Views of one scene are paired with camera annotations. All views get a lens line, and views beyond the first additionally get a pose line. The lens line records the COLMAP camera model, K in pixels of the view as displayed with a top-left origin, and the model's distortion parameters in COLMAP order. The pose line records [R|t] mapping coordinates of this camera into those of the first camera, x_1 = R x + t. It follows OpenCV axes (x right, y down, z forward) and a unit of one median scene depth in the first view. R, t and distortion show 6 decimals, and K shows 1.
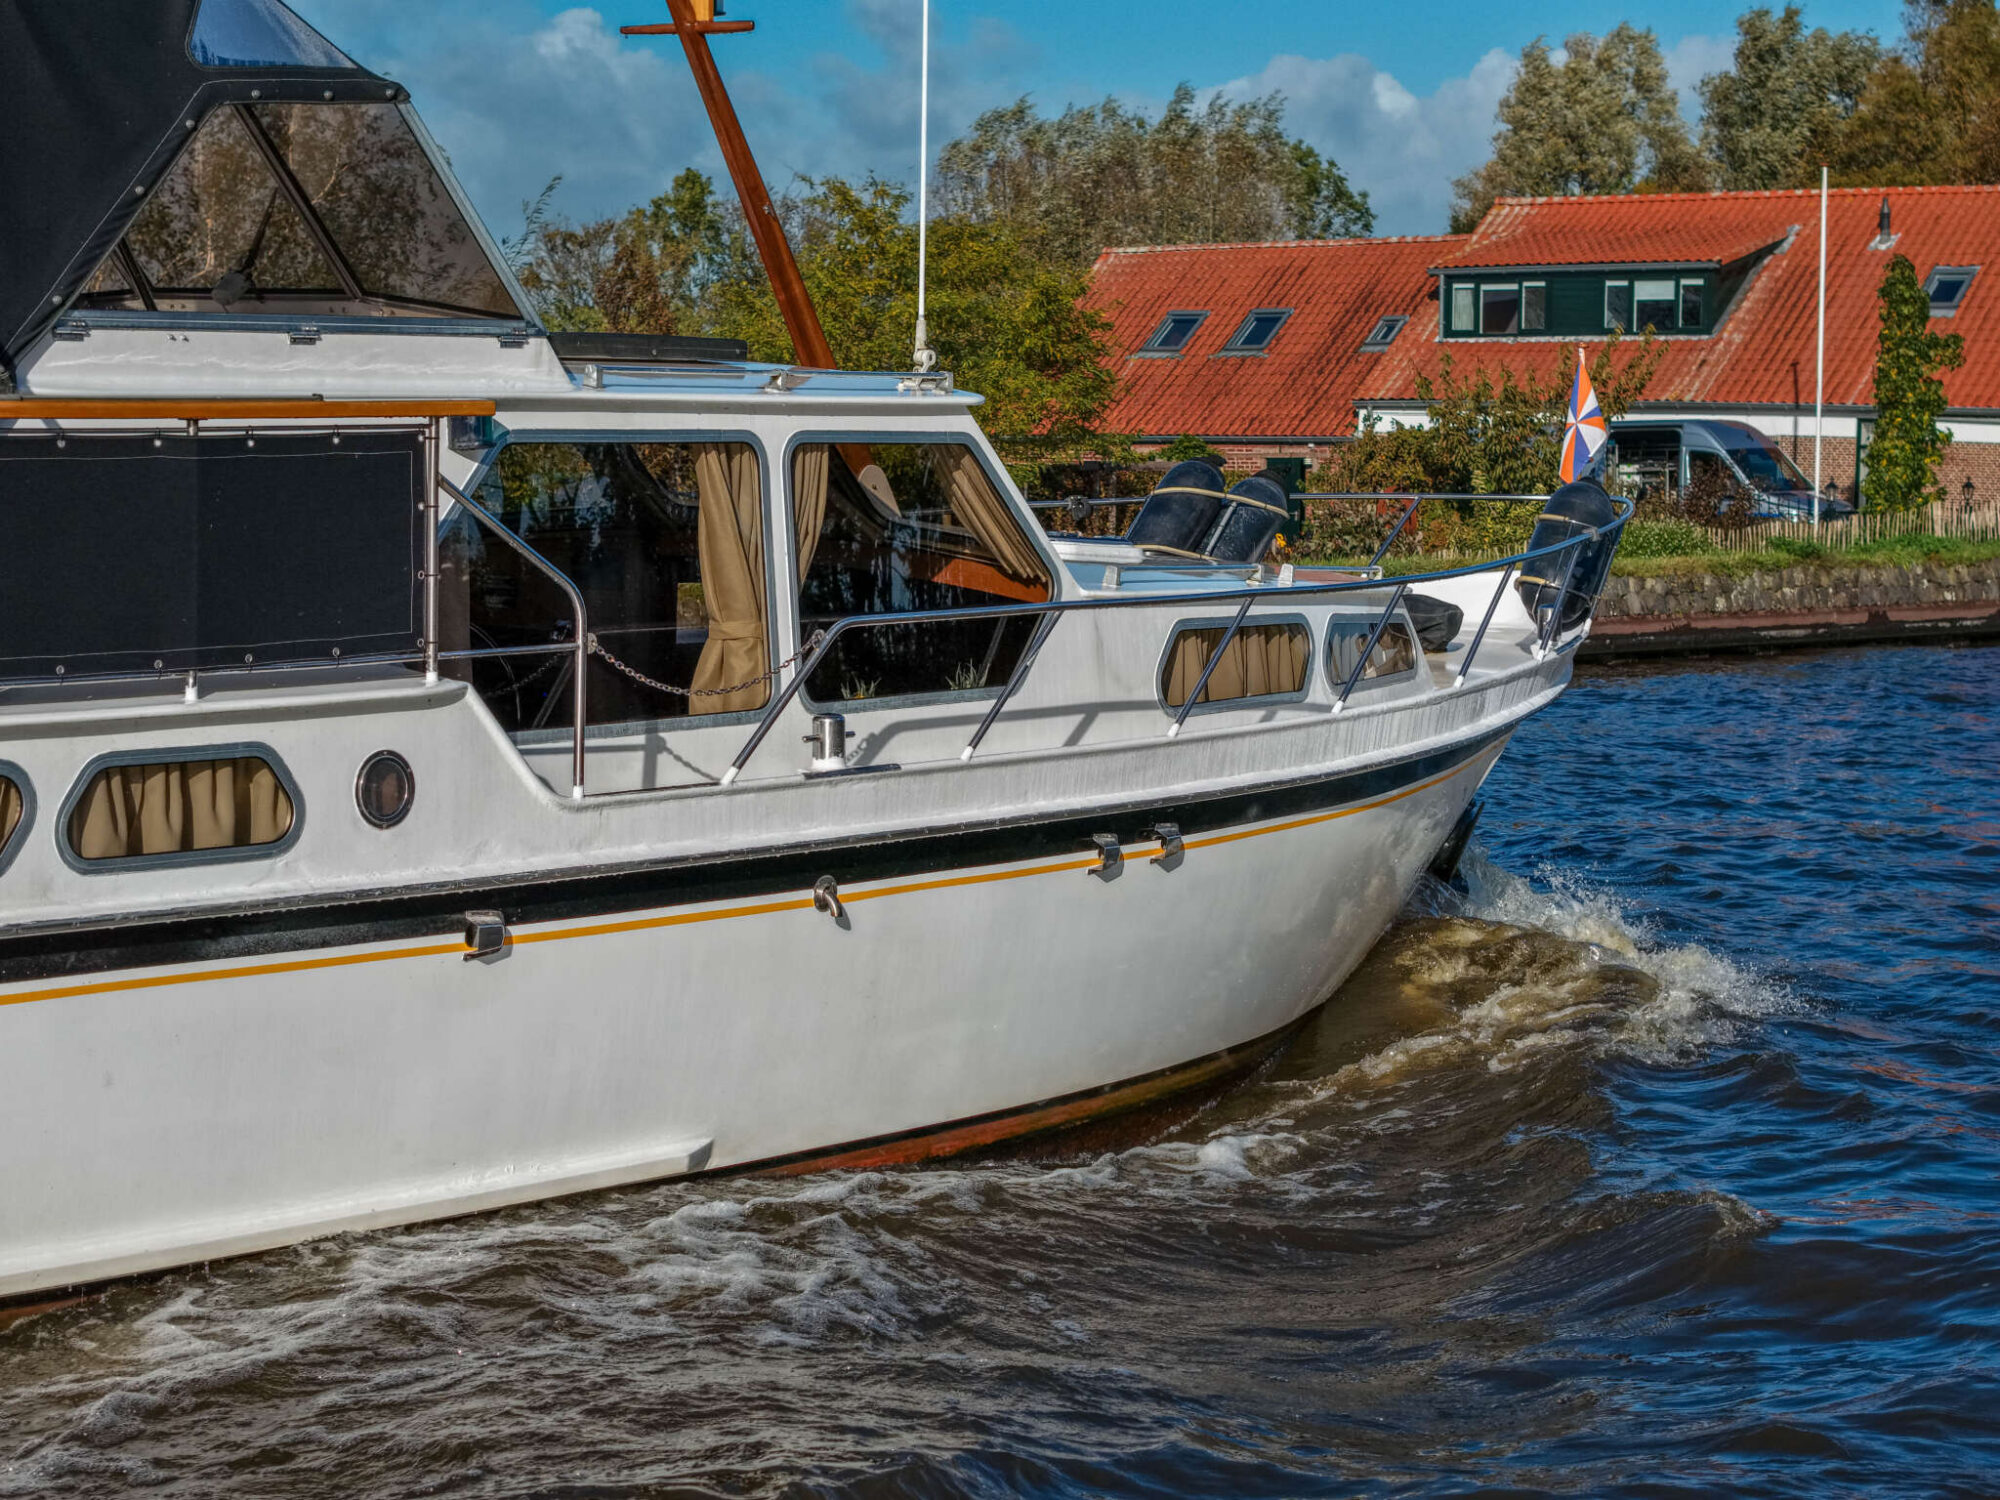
lens RADIAL K [[4092.3, 0, 1000.0], [0, 4092.3, 750.0], [0, 0, 1]] dist [-0.213676, 0.378694]
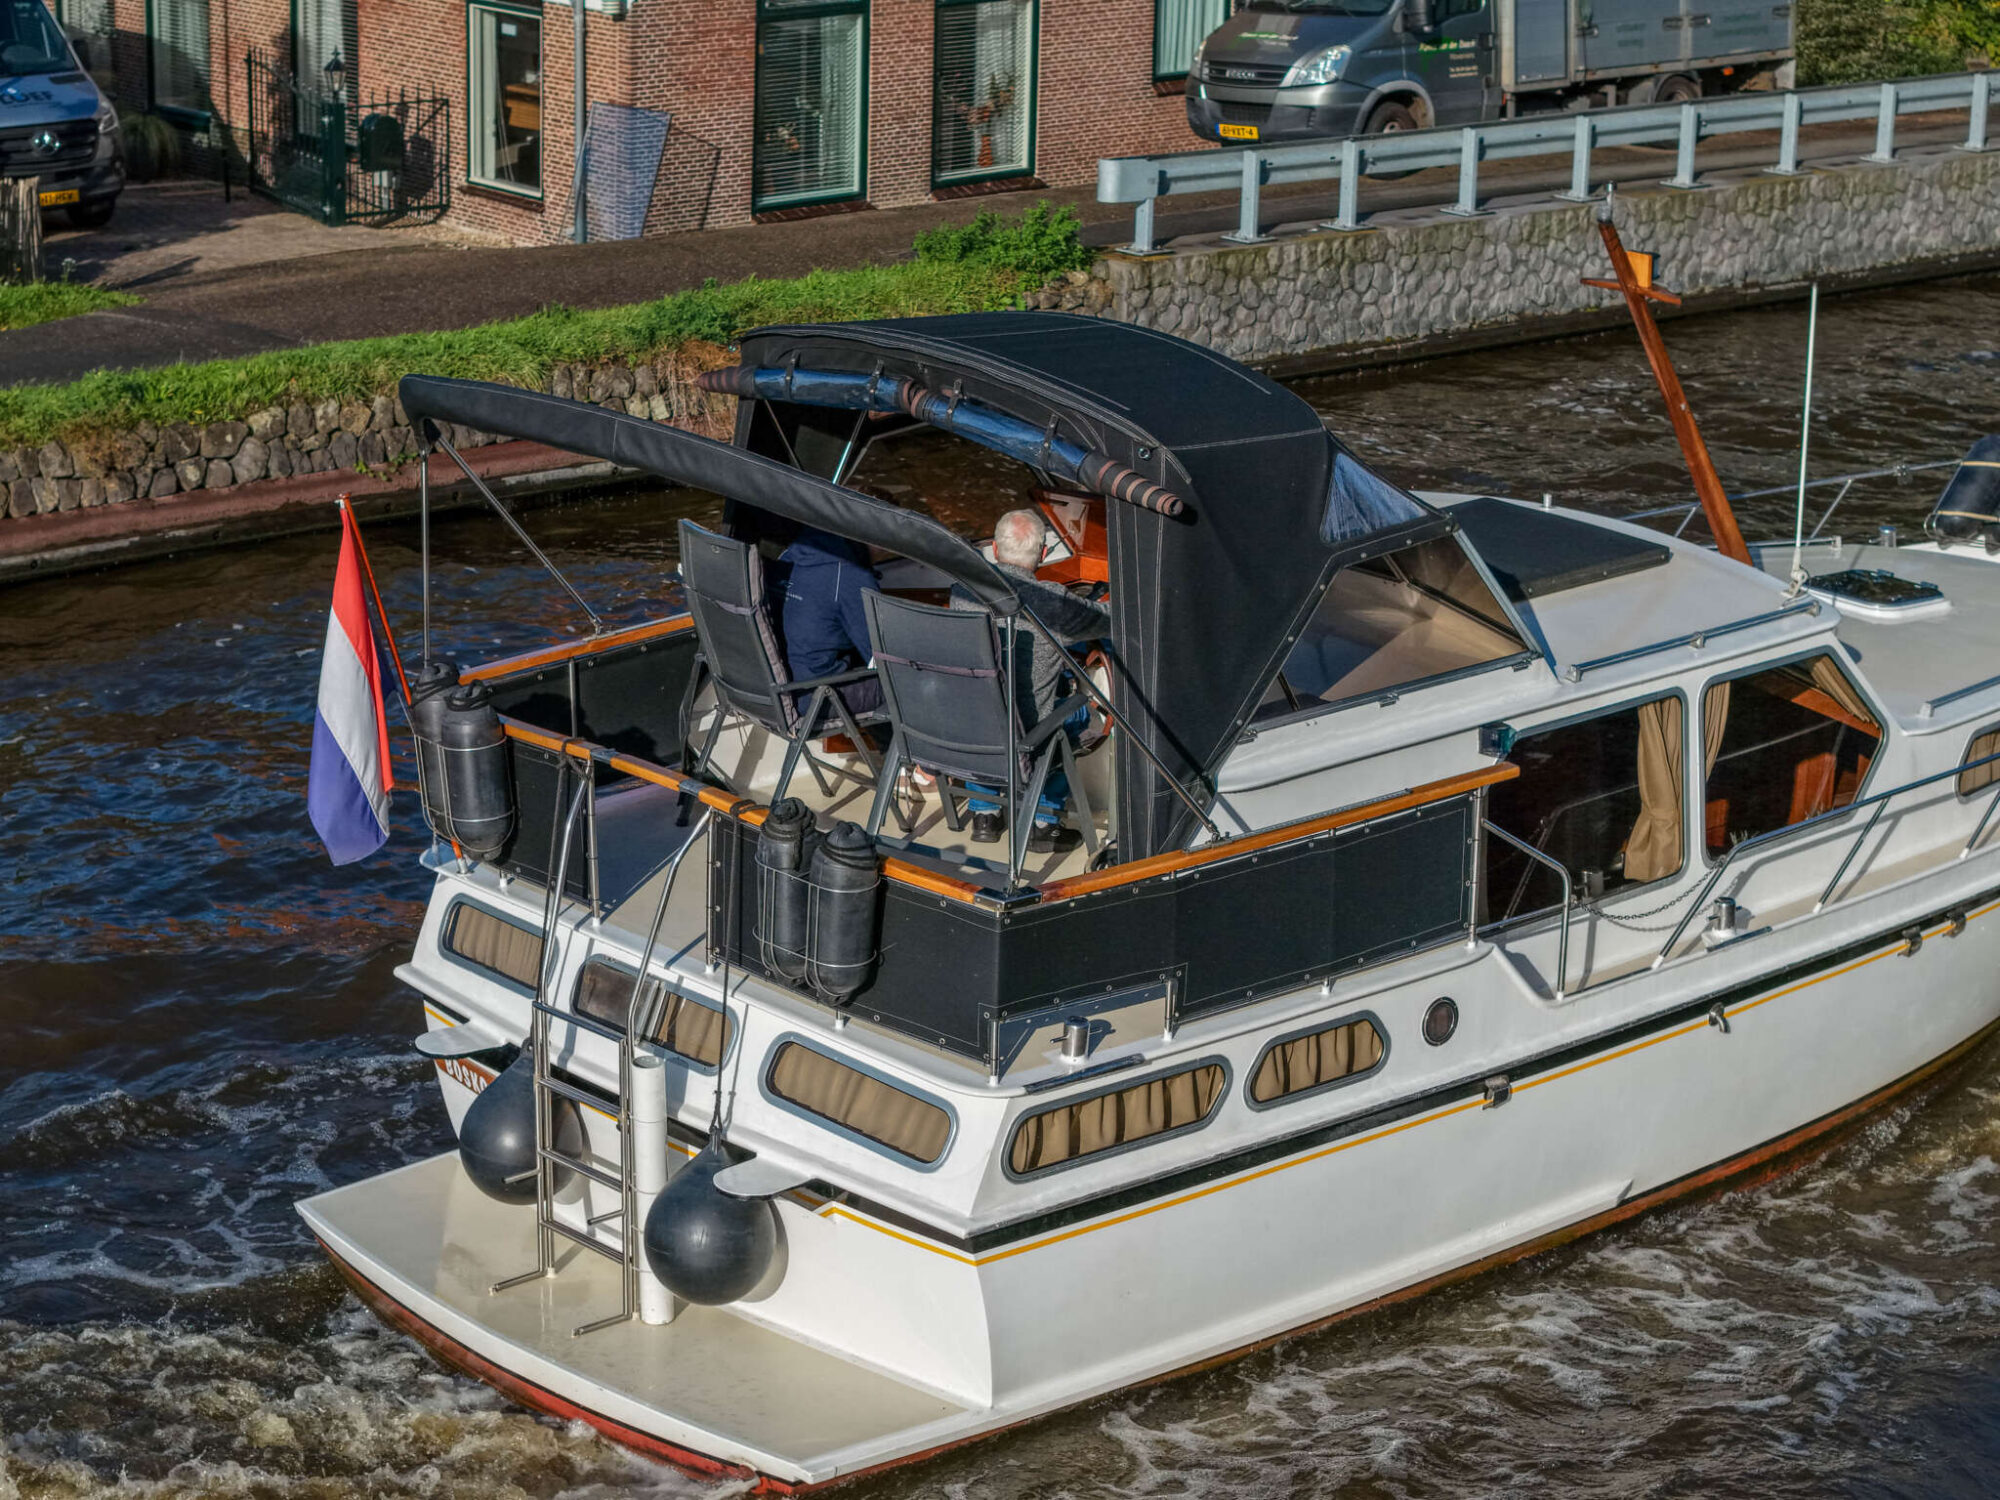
lens RADIAL K [[4092.3, 0, 1000.0], [0, 4092.3, 750.0], [0, 0, 1]] dist [-0.213676, 0.378694]
pose [[0.981535, 0.049966, -0.184640, -0.033756], [-0.009862, 0.977214, 0.212025, -0.403549], [0.191027, -0.206289, 0.959663, -0.474988]]
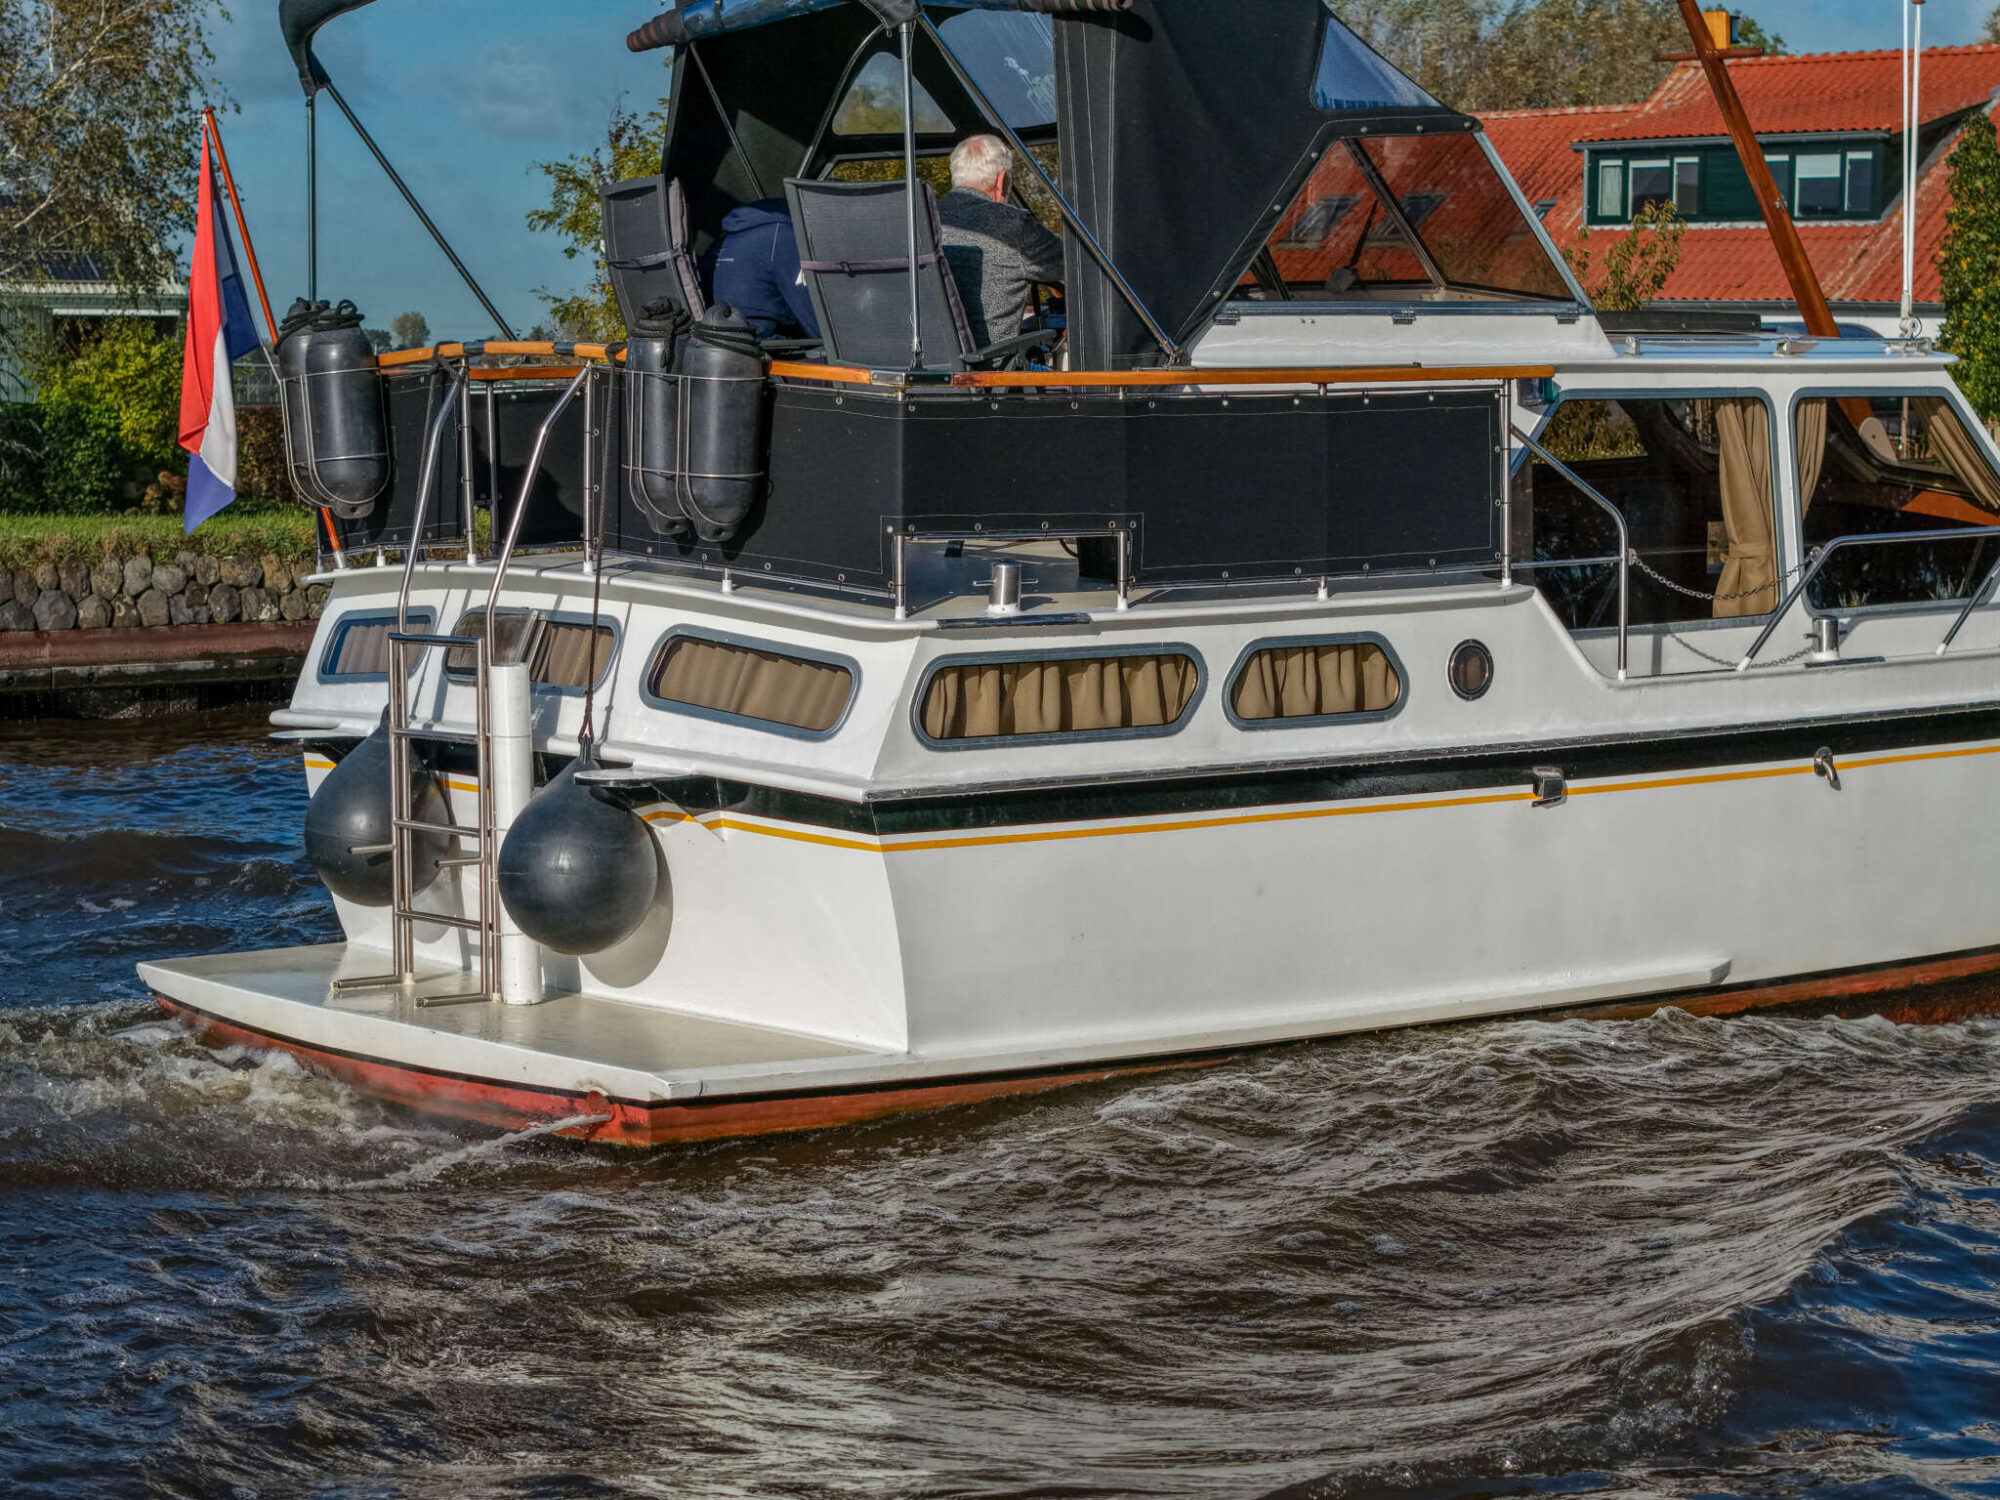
lens RADIAL K [[4092.3, 0, 1000.0], [0, 4092.3, 750.0], [0, 0, 1]] dist [-0.213676, 0.378694]
pose [[0.966758, -0.001521, -0.255689, 0.033499], [0.003111, 0.999978, 0.005817, 0.026273], [0.255674, -0.006420, 0.966742, -0.273522]]
